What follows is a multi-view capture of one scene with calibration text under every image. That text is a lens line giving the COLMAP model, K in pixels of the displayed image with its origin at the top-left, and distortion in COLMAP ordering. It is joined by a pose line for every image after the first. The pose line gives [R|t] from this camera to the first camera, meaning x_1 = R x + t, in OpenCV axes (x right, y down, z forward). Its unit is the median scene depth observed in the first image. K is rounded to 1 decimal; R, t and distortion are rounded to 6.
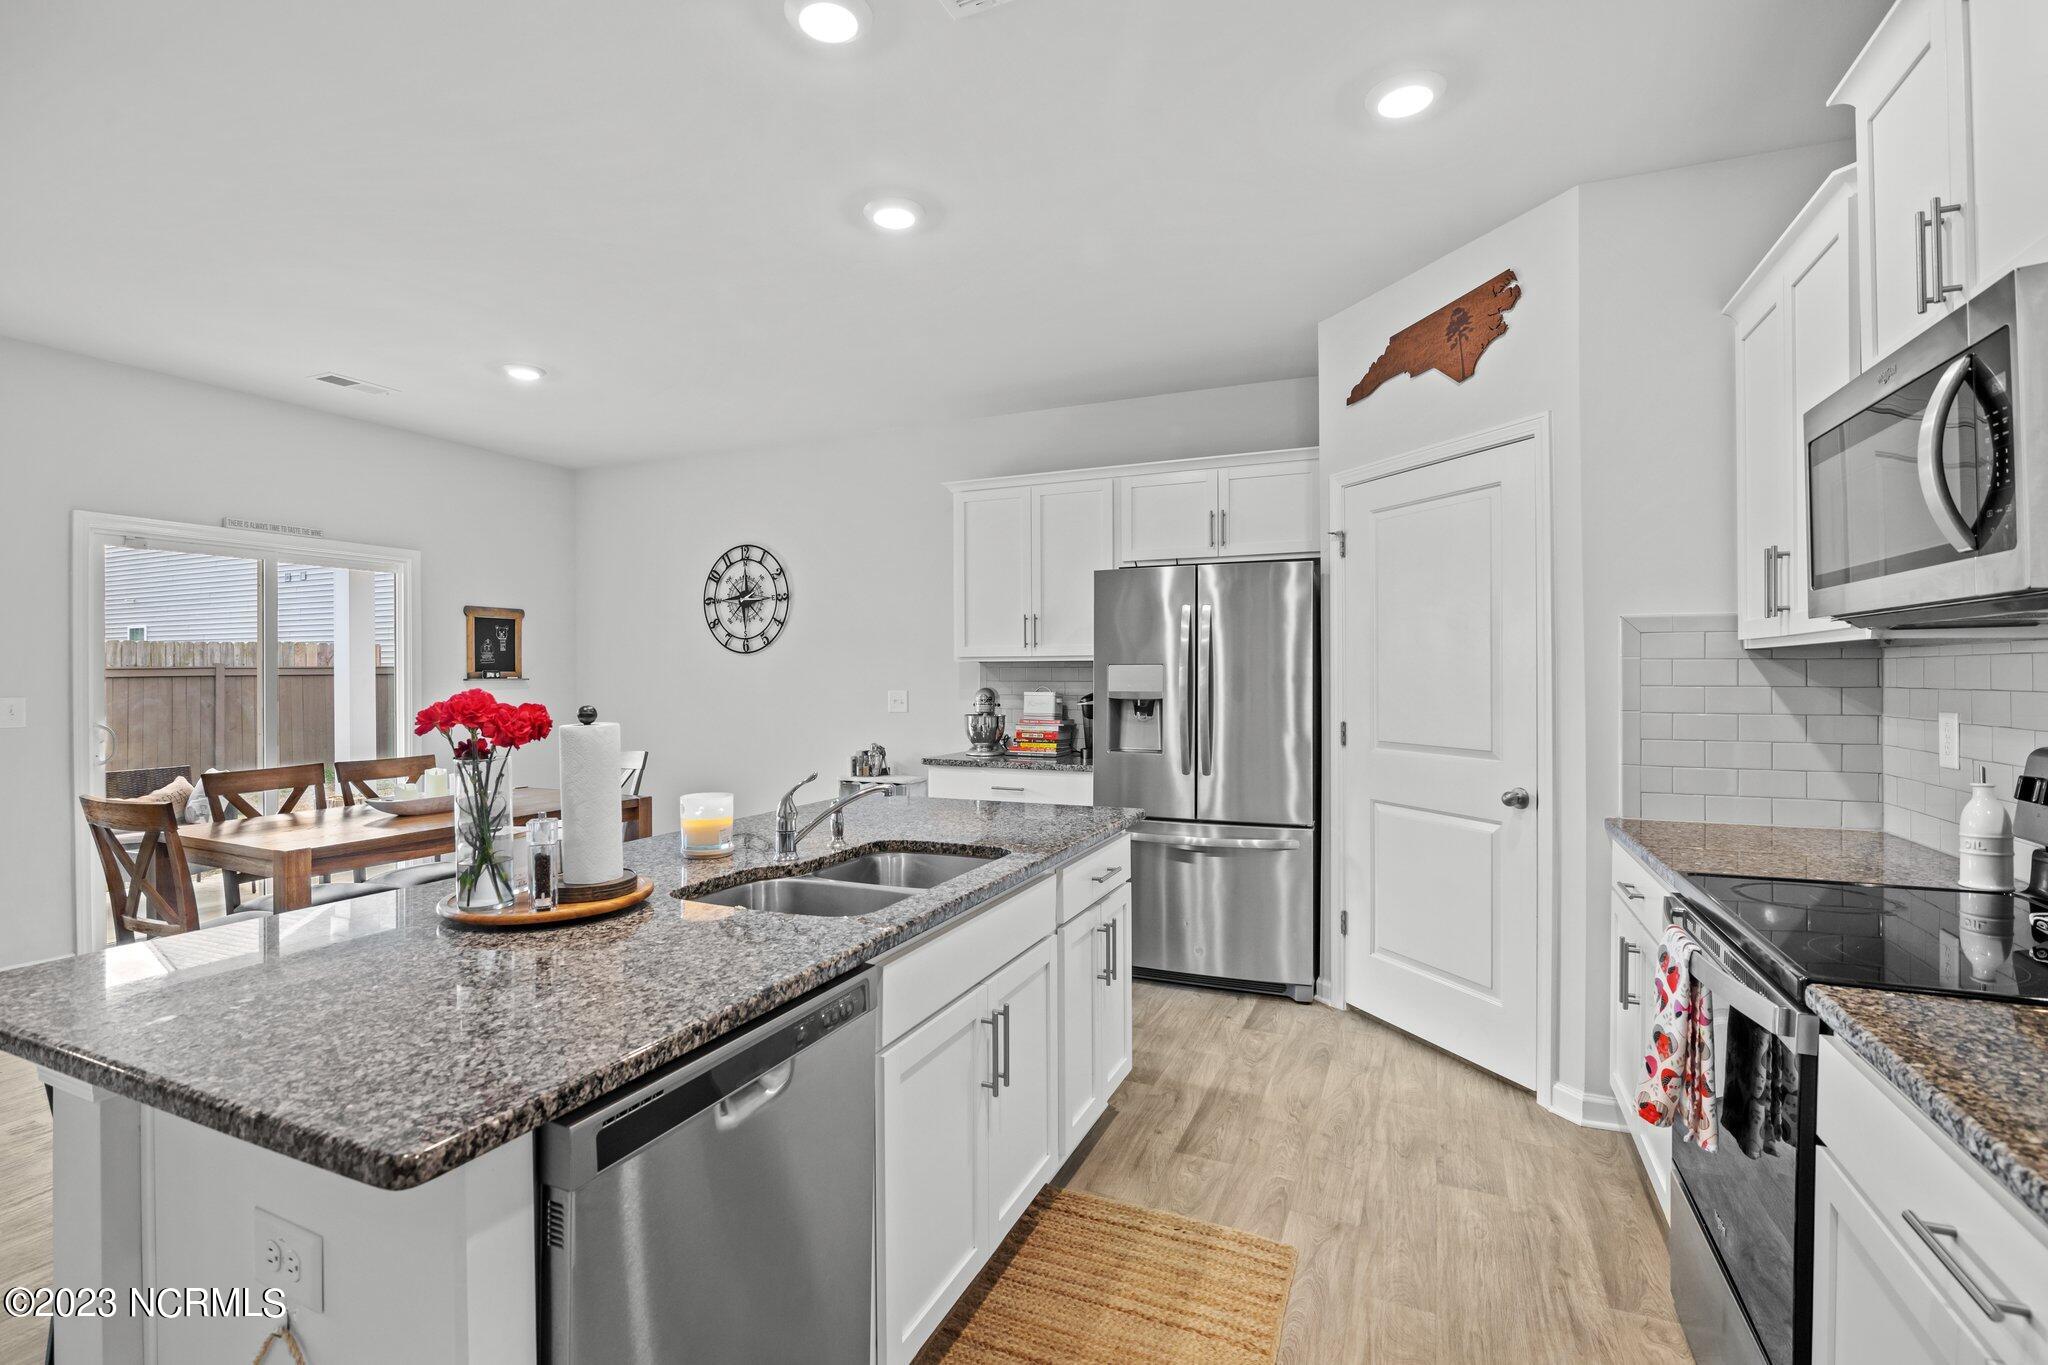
lens RADIAL K [[944.0, 0, 1014.1], [0, 944.0, 675.6], [0, 0, 1]] dist [-0.026323, -0.000784]
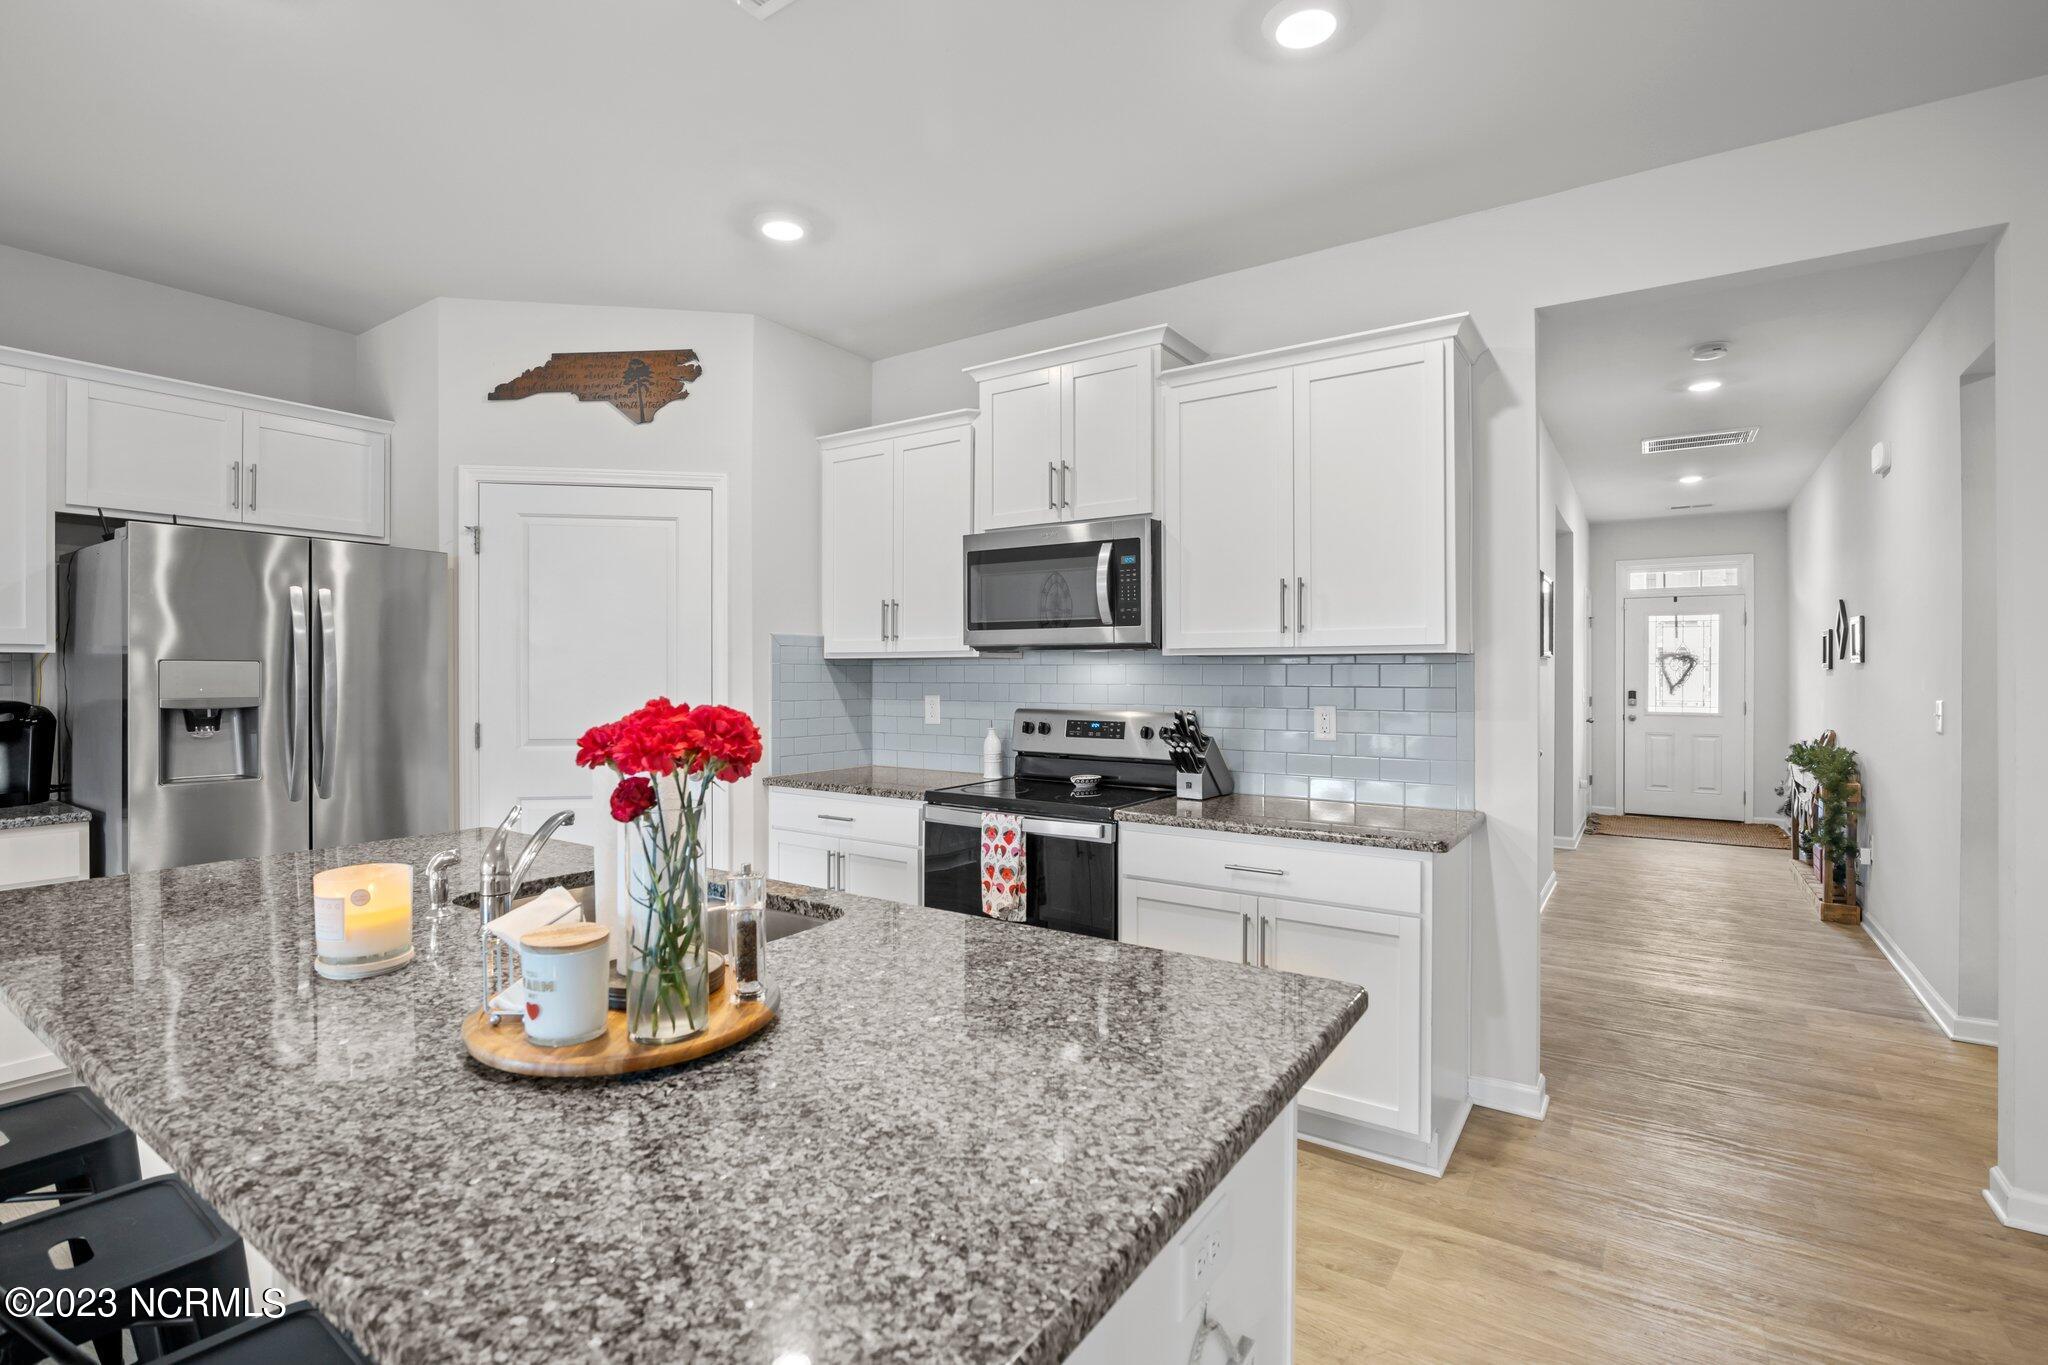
lens RADIAL K [[944.0, 0, 1015.9], [0, 944.0, 678.7], [0, 0, 1]] dist [-0.026323, -0.000784]
pose [[0.178822, -0.004039, 0.983873, -0.611455], [-0.000419, 0.999991, 0.004181, -0.001316], [-0.983881, -0.001160, 0.178819, 0.339955]]
